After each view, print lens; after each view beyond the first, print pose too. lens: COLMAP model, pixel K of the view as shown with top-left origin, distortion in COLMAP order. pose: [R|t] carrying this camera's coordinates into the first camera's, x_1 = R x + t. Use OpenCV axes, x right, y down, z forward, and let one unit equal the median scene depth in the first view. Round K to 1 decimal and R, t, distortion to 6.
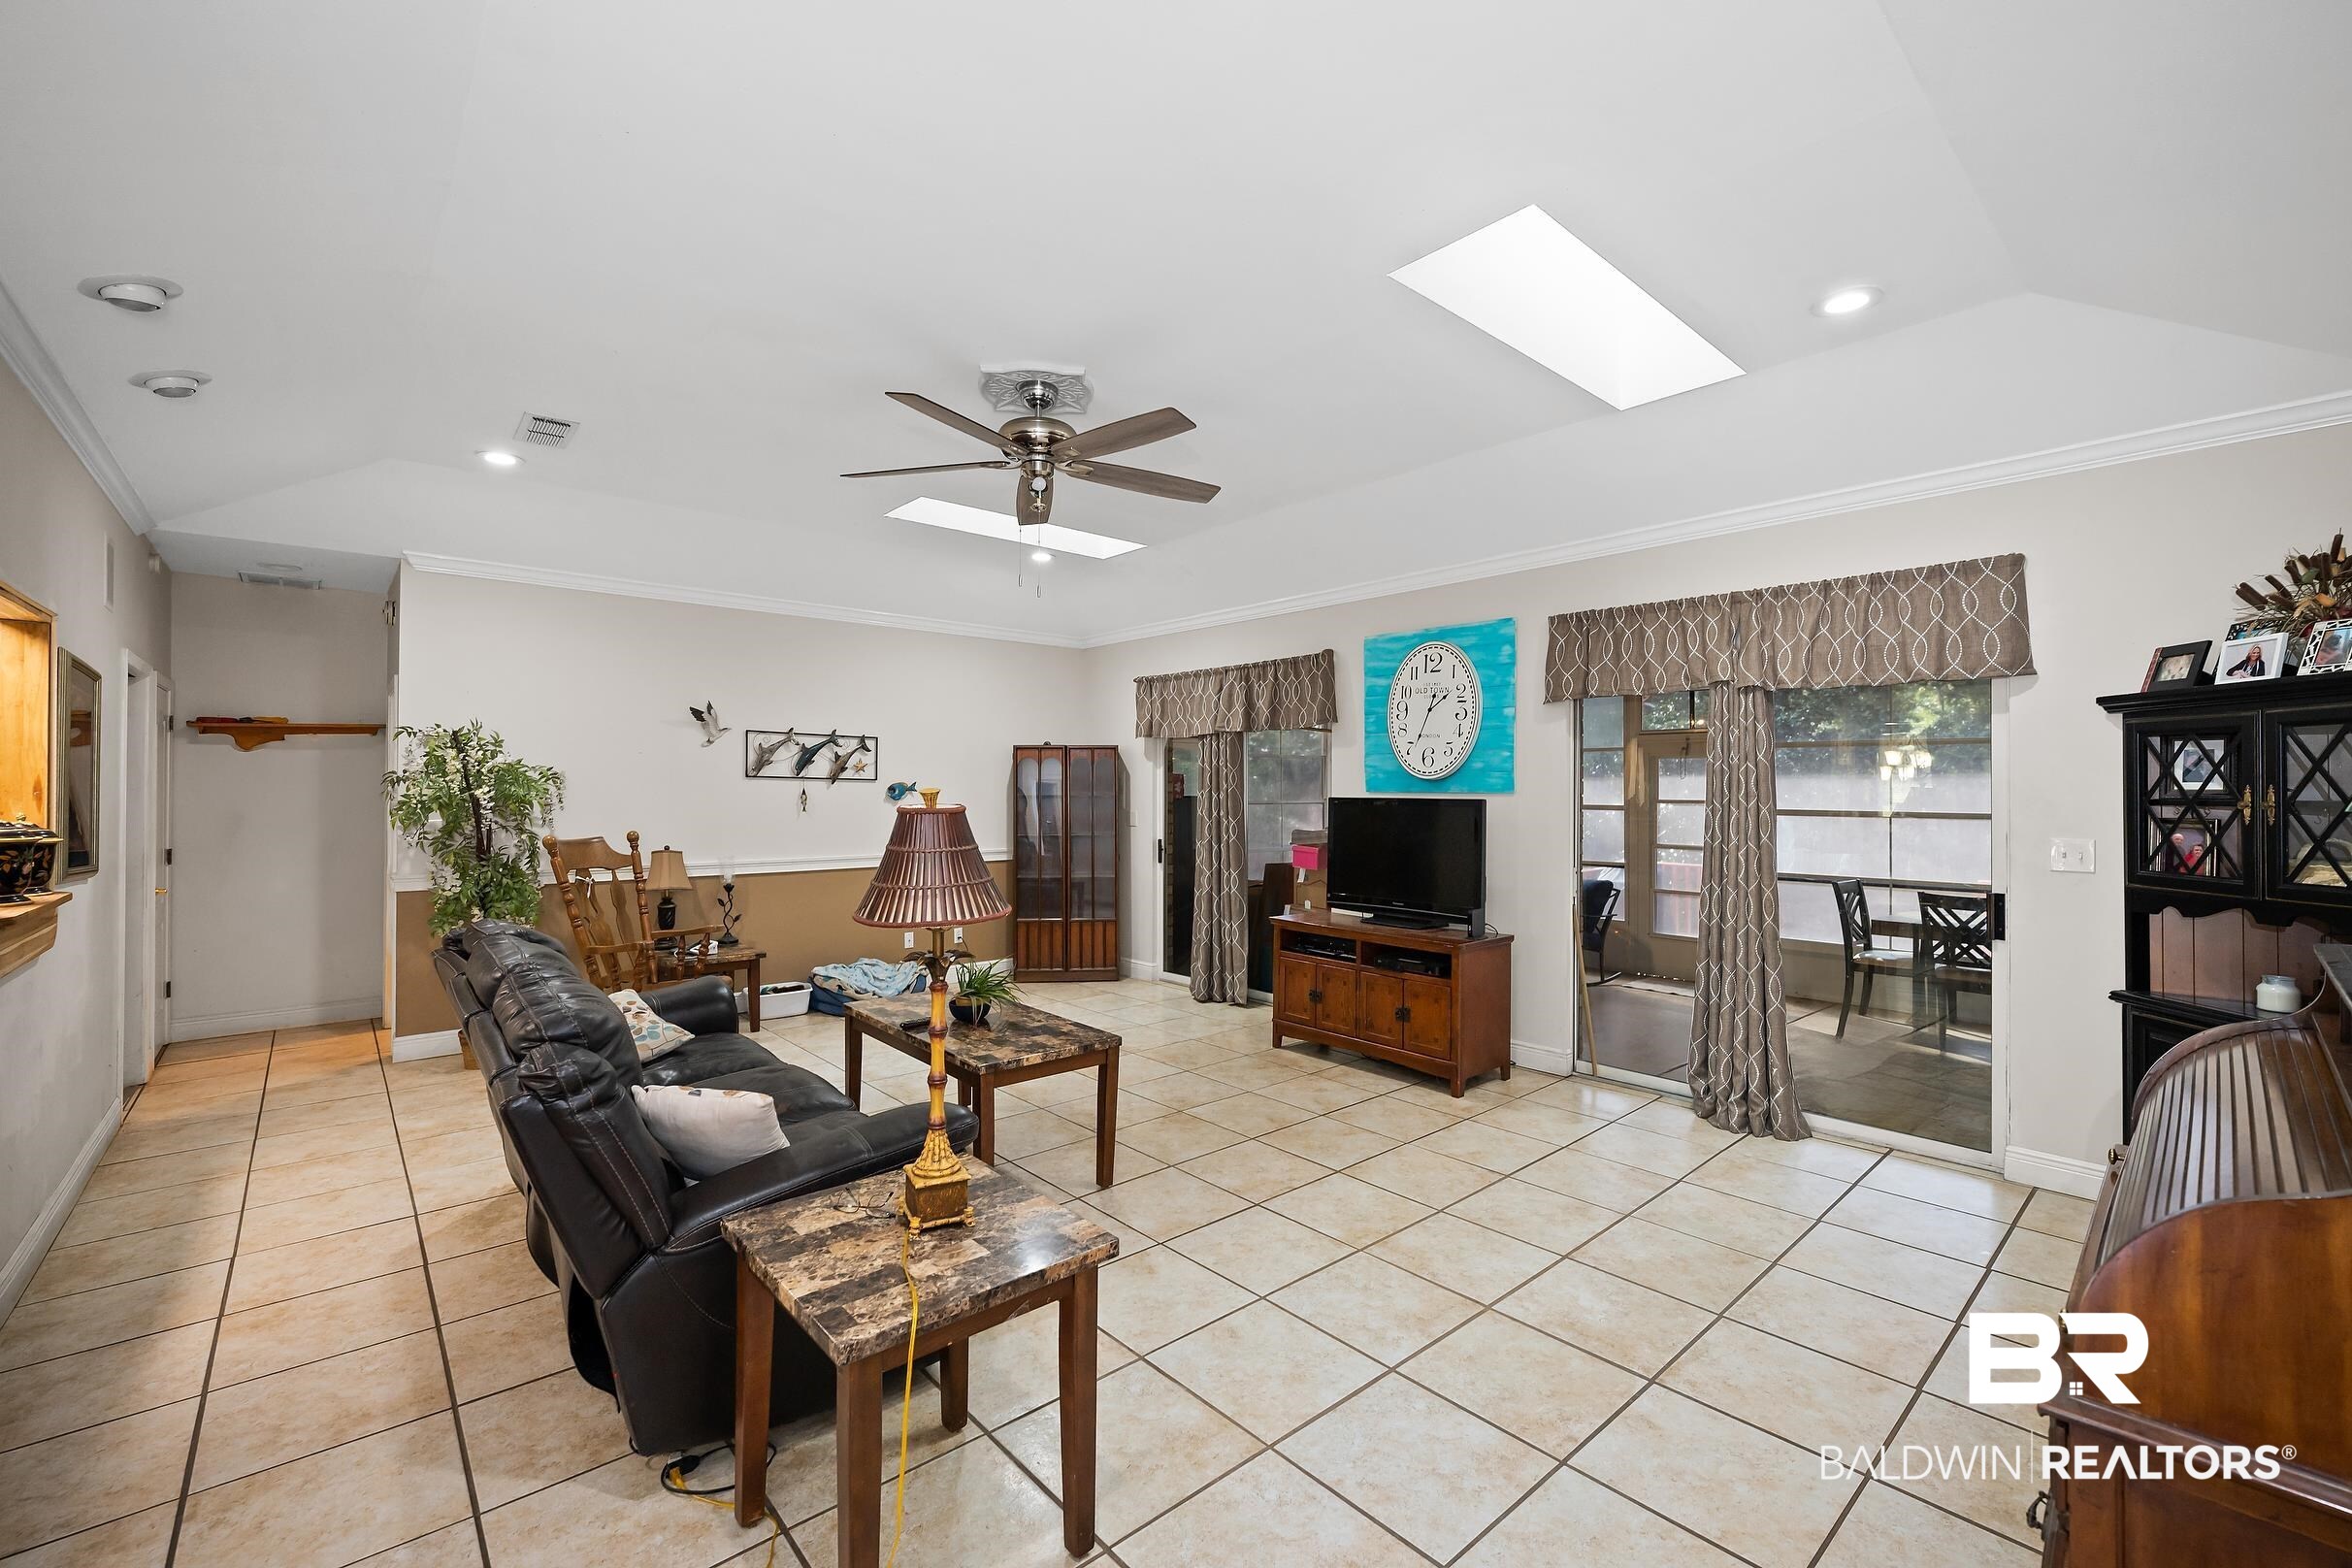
lens RADIAL K [[957.1, 0, 1136.8], [0, 957.1, 782.7], [0, 0, 1]] dist [-0.011514, 0.000084]
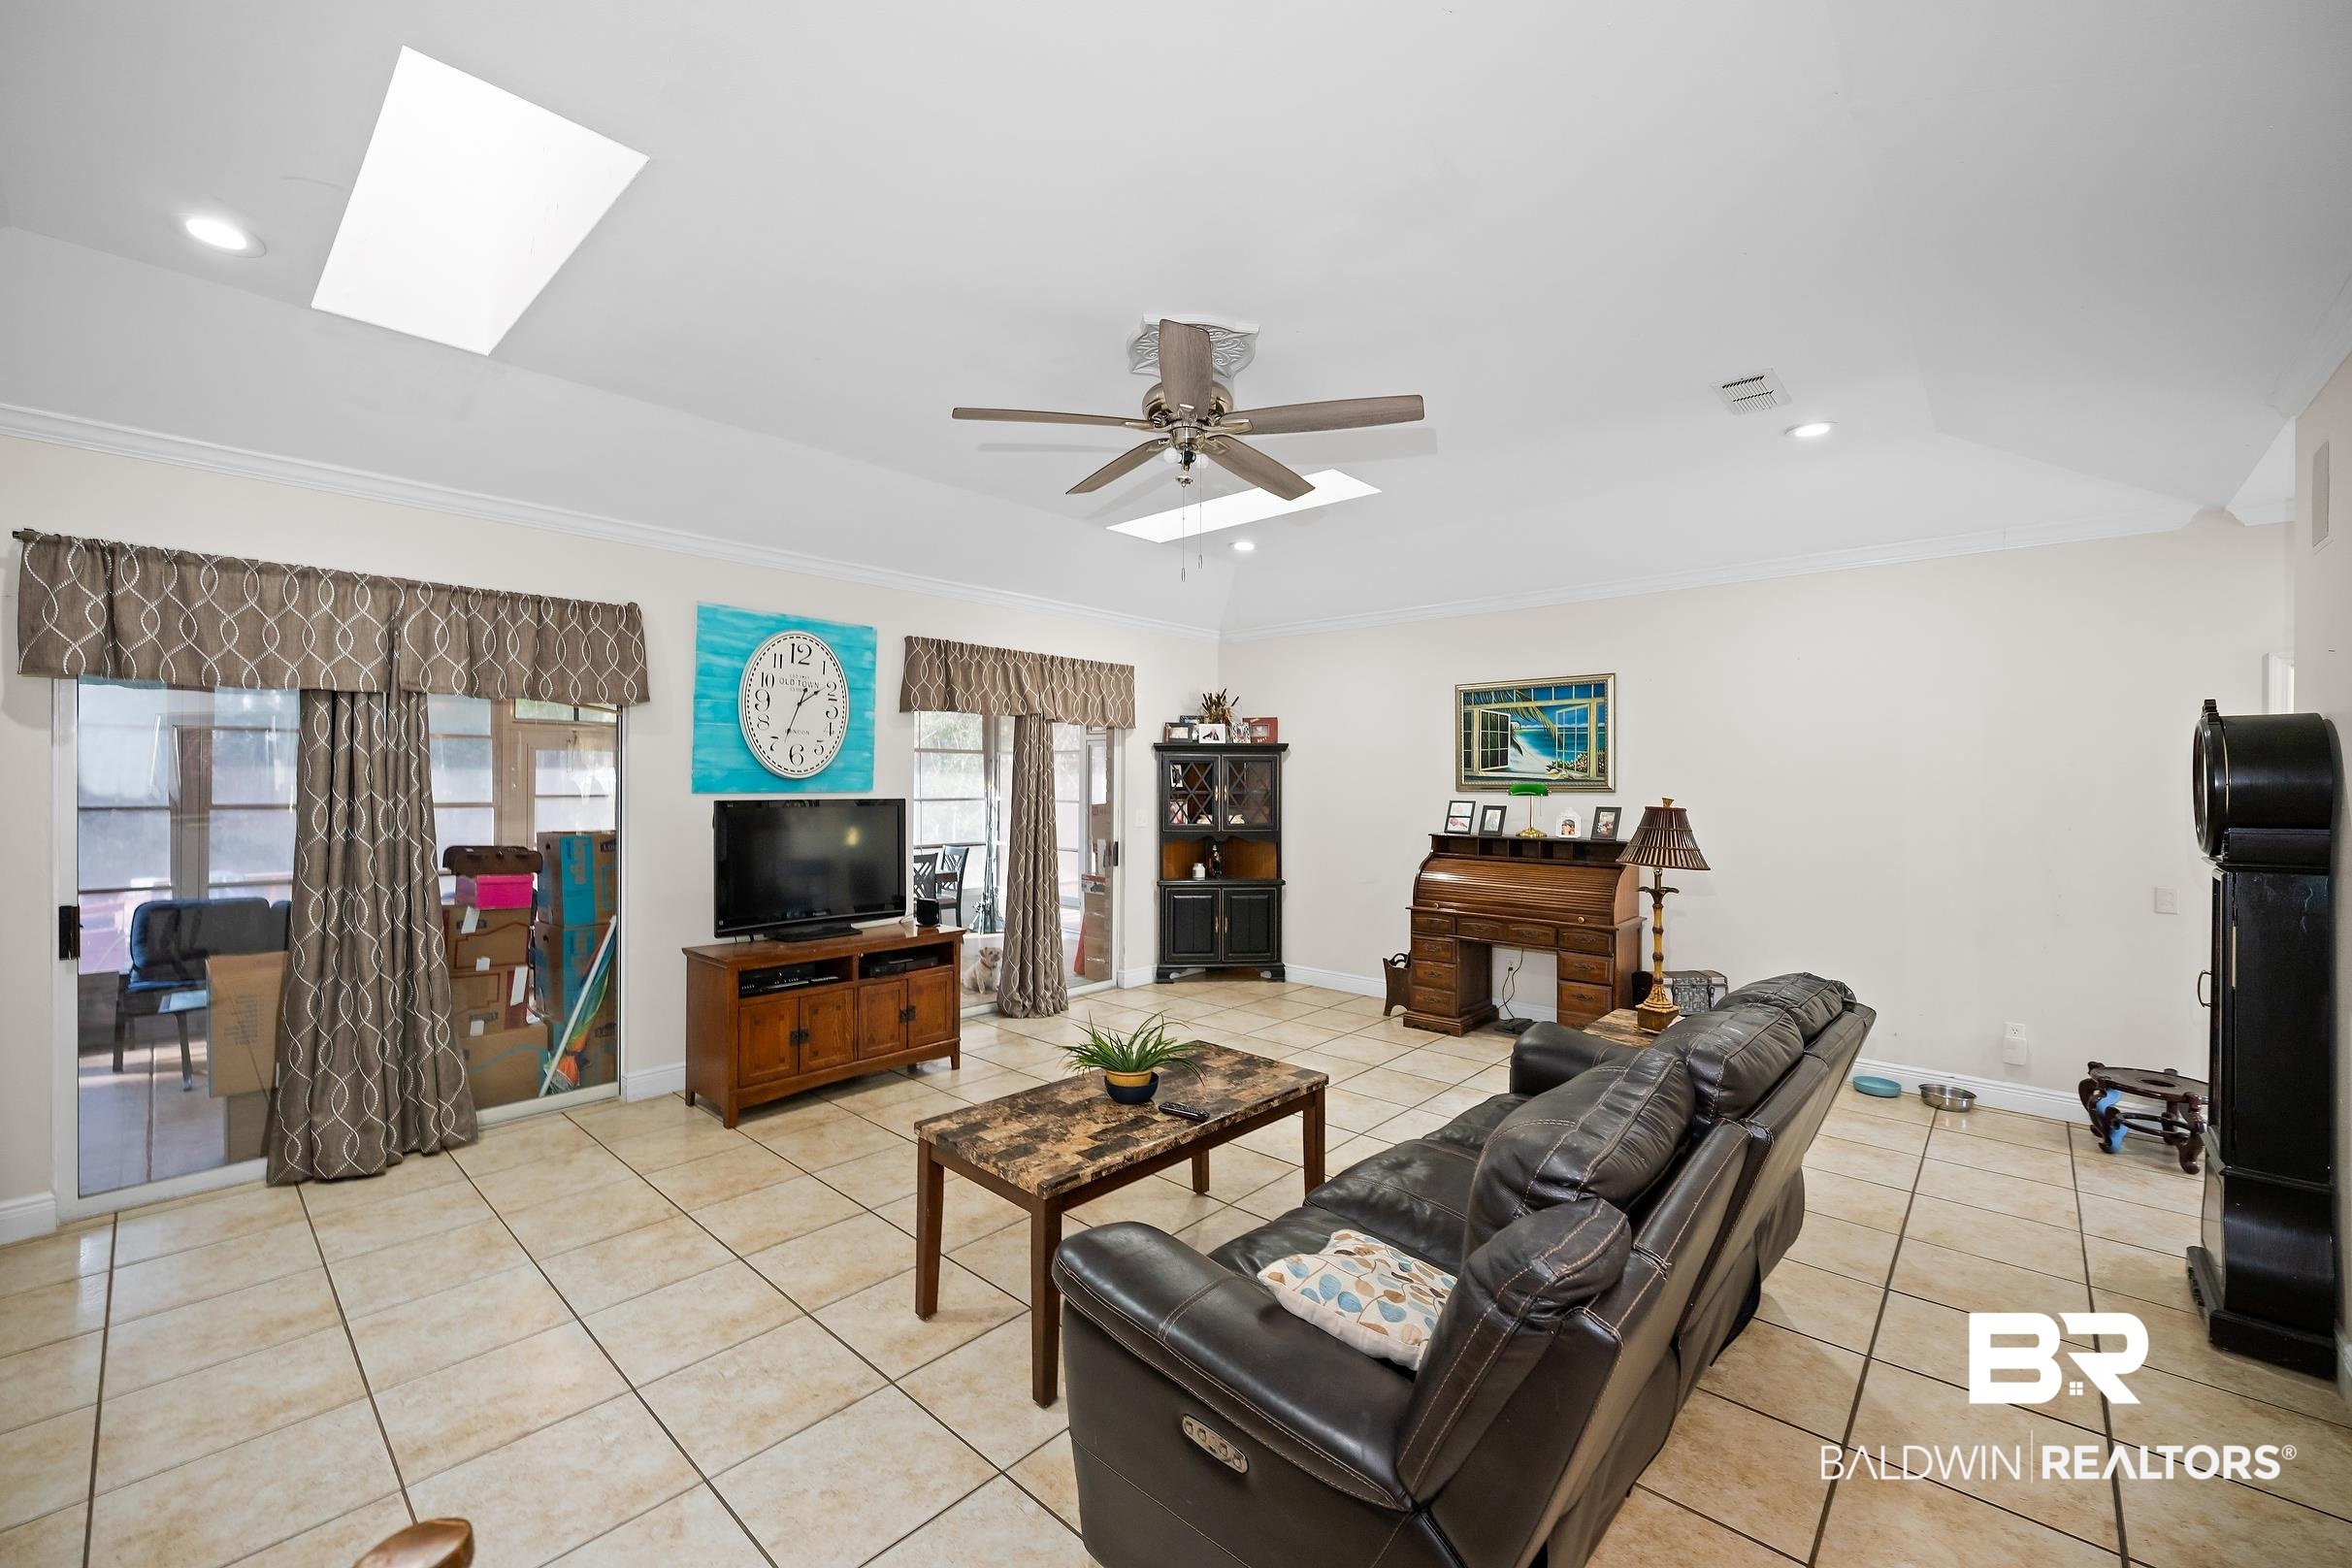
lens RADIAL K [[957.1, 0, 1171.6], [0, 957.1, 783.3], [0, 0, 1]] dist [-0.011514, 0.000084]
pose [[-0.134206, -0.003885, 0.990946, -0.650756], [-0.009091, 0.999955, 0.002689, -0.004509], [-0.990912, -0.008648, -0.134235, 0.746668]]
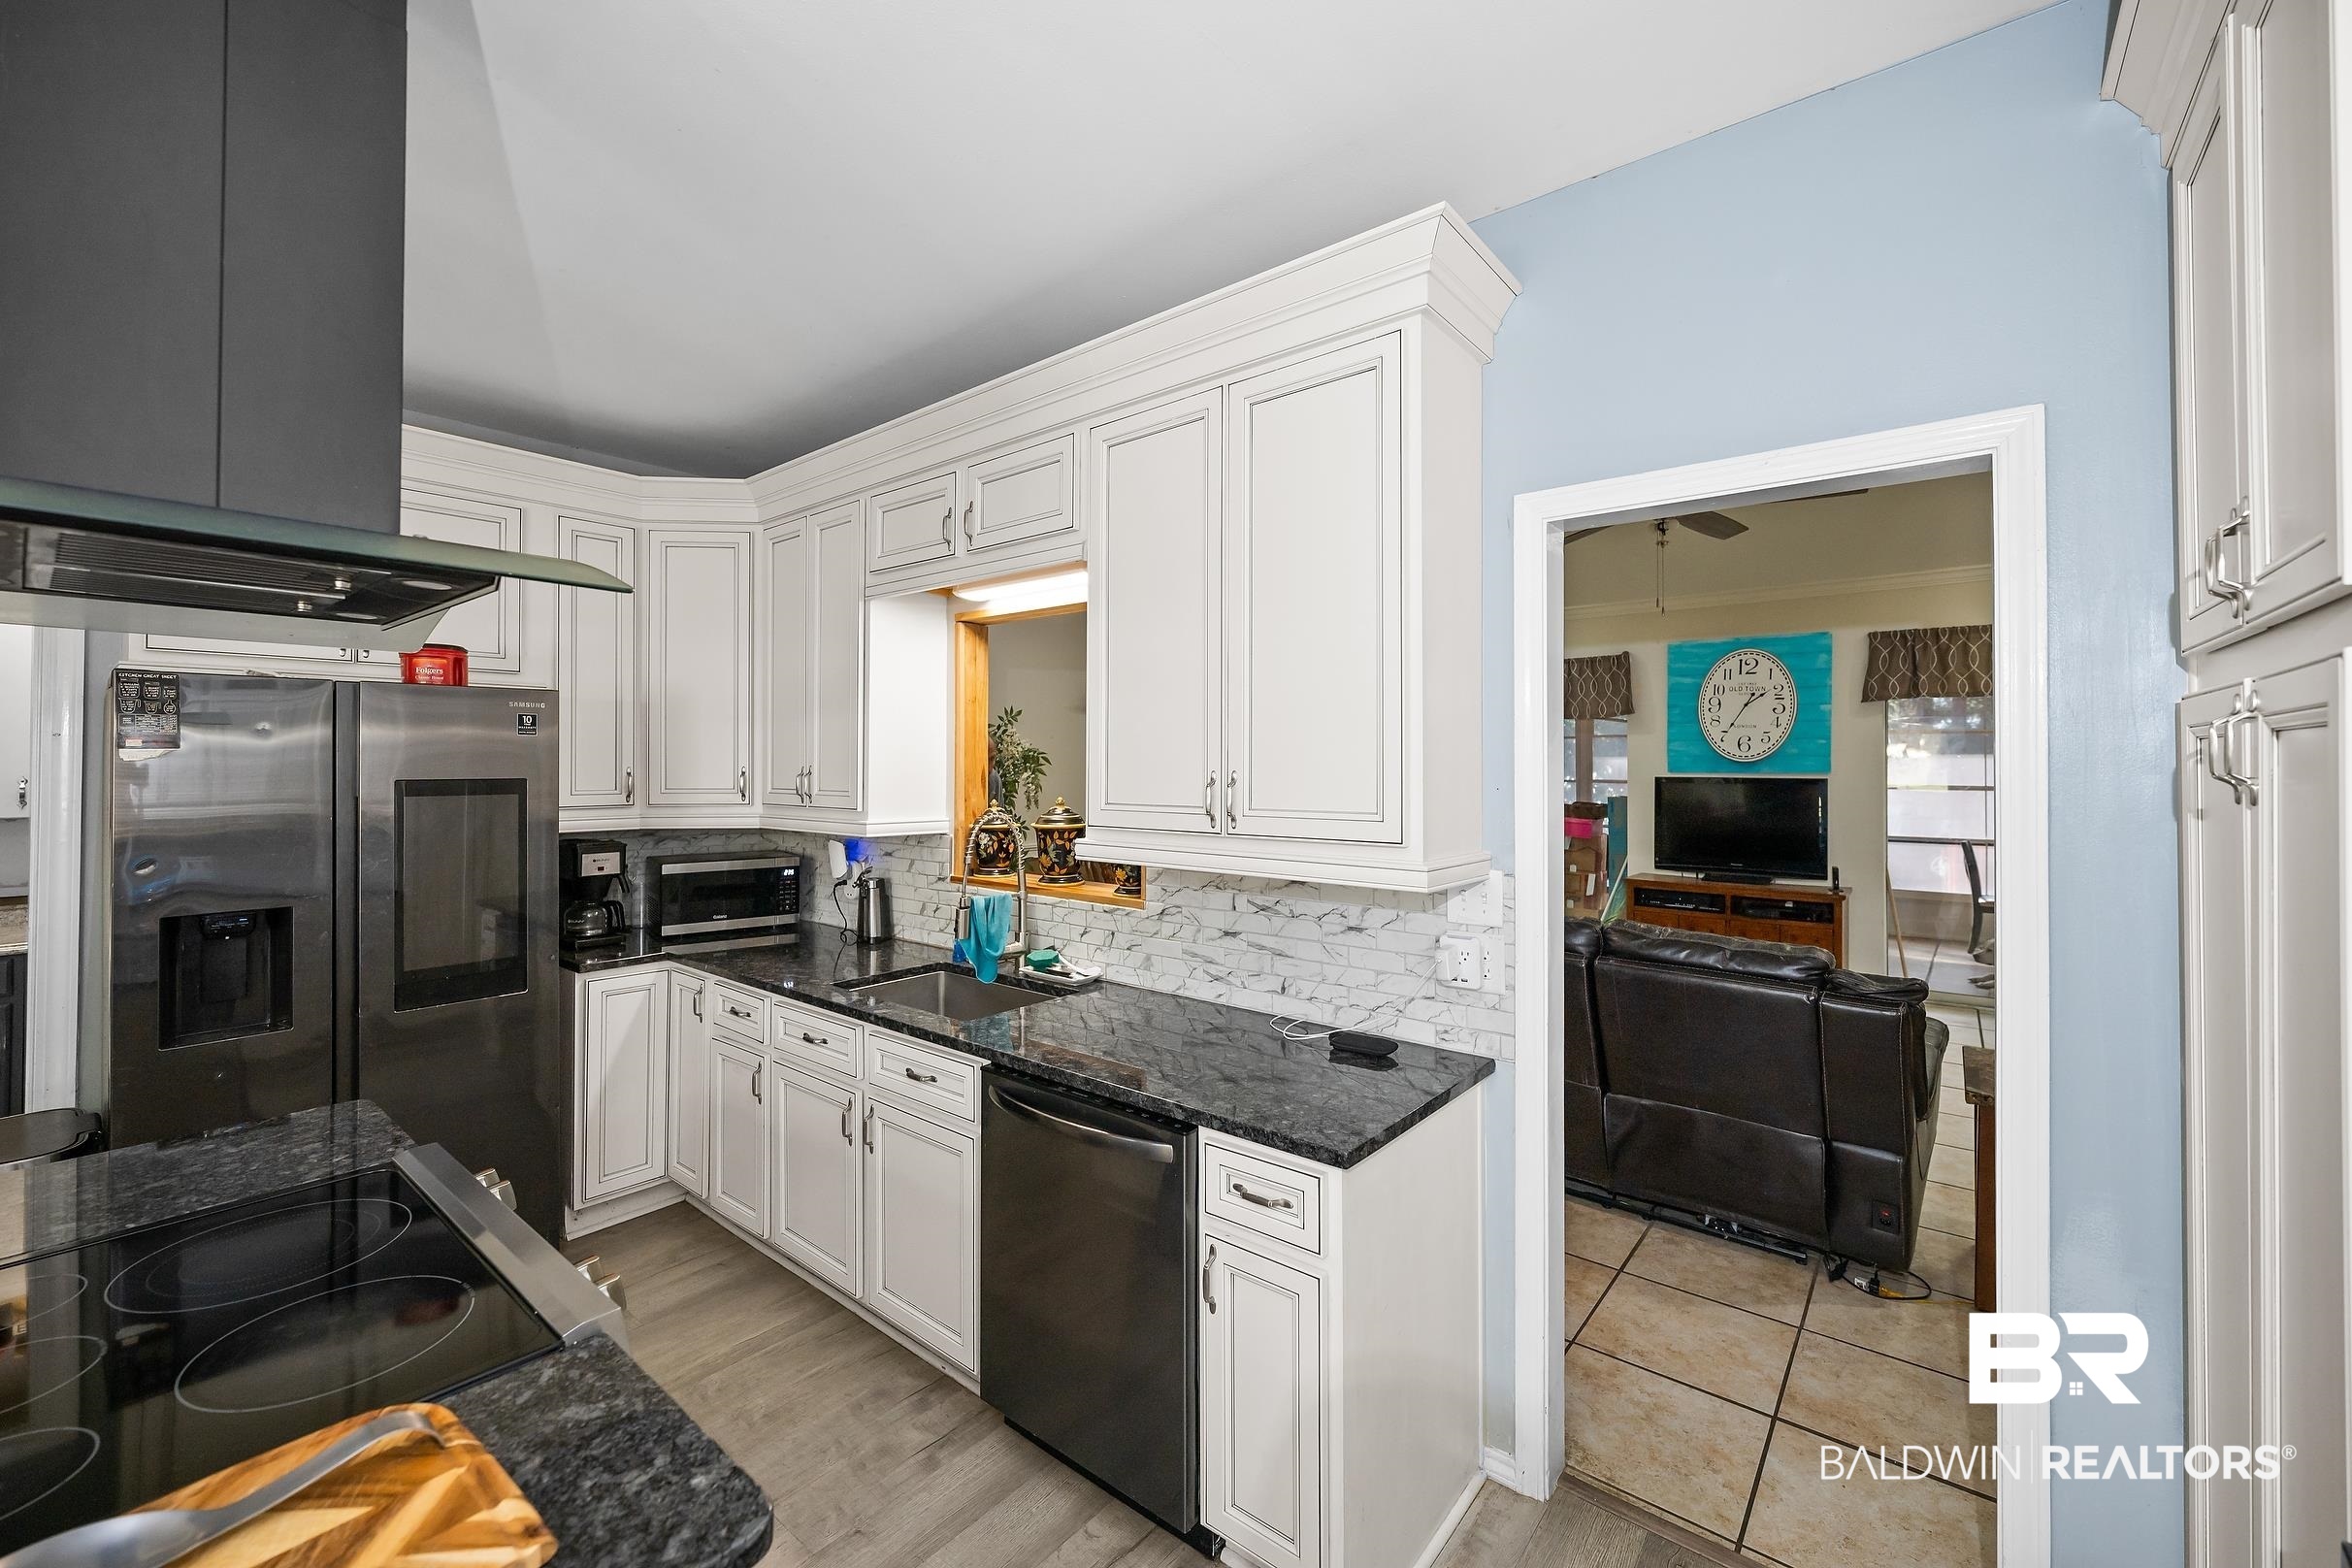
lens RADIAL K [[957.1, 0, 1155.3], [0, 957.1, 763.7], [0, 0, 1]] dist [-0.011514, 0.000084]
pose [[0.983095, -0.002391, 0.183083, -0.637304], [0.001740, 0.999992, 0.003718, -0.007227], [-0.183090, -0.003336, 0.983090, -0.050916]]
